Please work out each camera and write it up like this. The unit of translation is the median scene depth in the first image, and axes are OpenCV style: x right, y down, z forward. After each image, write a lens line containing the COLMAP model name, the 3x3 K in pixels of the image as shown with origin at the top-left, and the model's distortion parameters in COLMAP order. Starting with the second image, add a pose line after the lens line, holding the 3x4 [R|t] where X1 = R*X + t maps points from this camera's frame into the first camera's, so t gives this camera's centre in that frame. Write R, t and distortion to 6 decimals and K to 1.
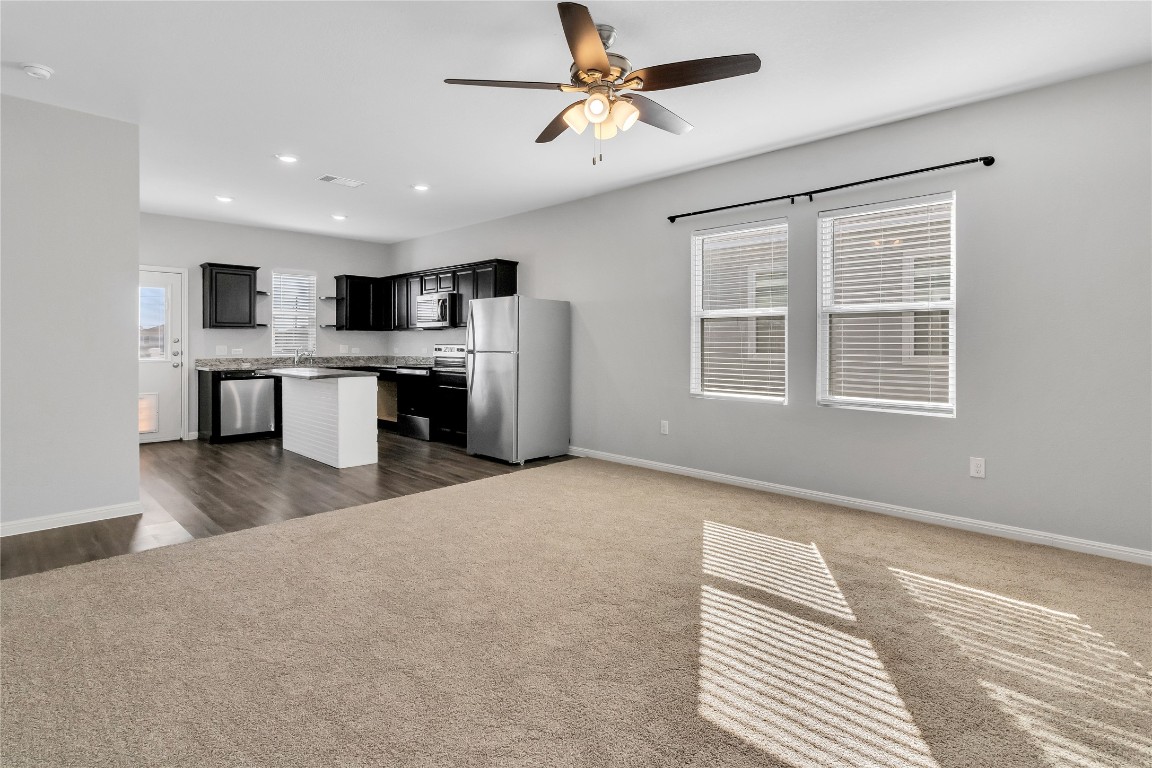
lens RADIAL K [[568.2, 0, 573.2], [0, 568.2, 344.3], [0, 0, 1]] dist [0.001800, 0.000518]
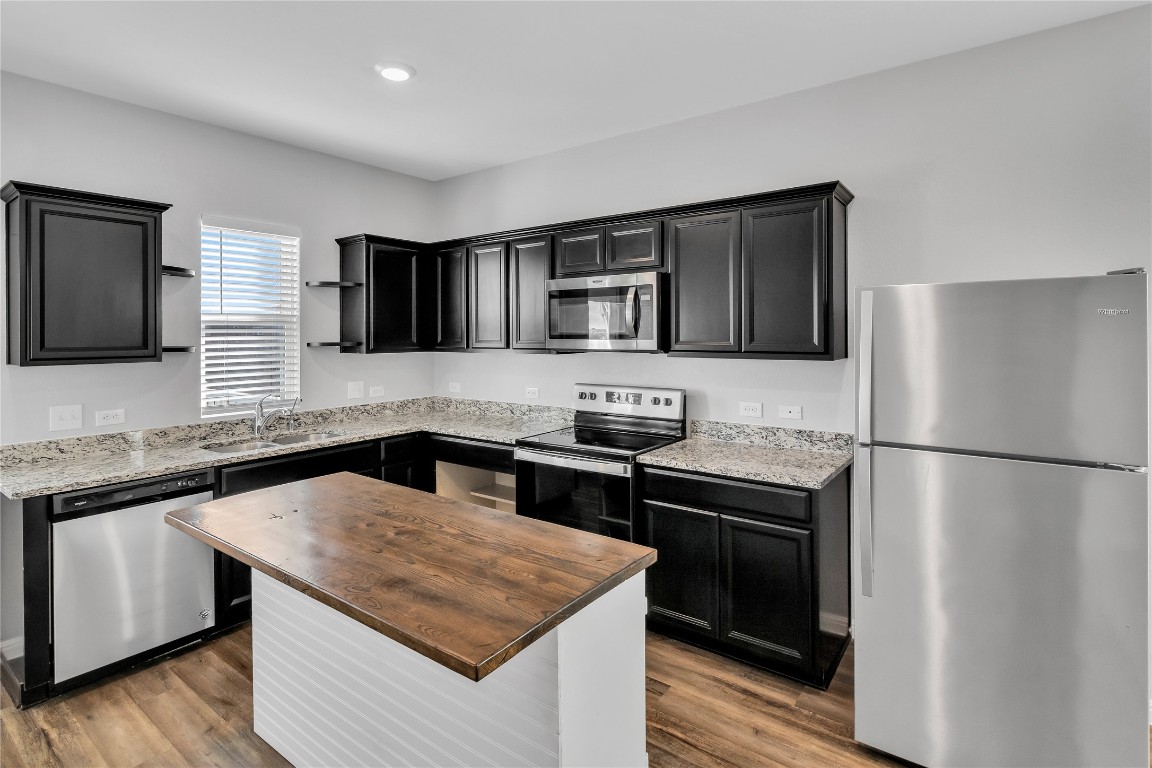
lens RADIAL K [[570.7, 0, 575.8], [0, 570.7, 331.4], [0, 0, 1]] dist [-0.000624, -0.001612]
pose [[0.991326, -0.007074, 0.131236, -0.324142], [0.007940, 0.999950, -0.006074, -0.042732], [-0.131187, 0.007063, 0.991332, 0.569530]]
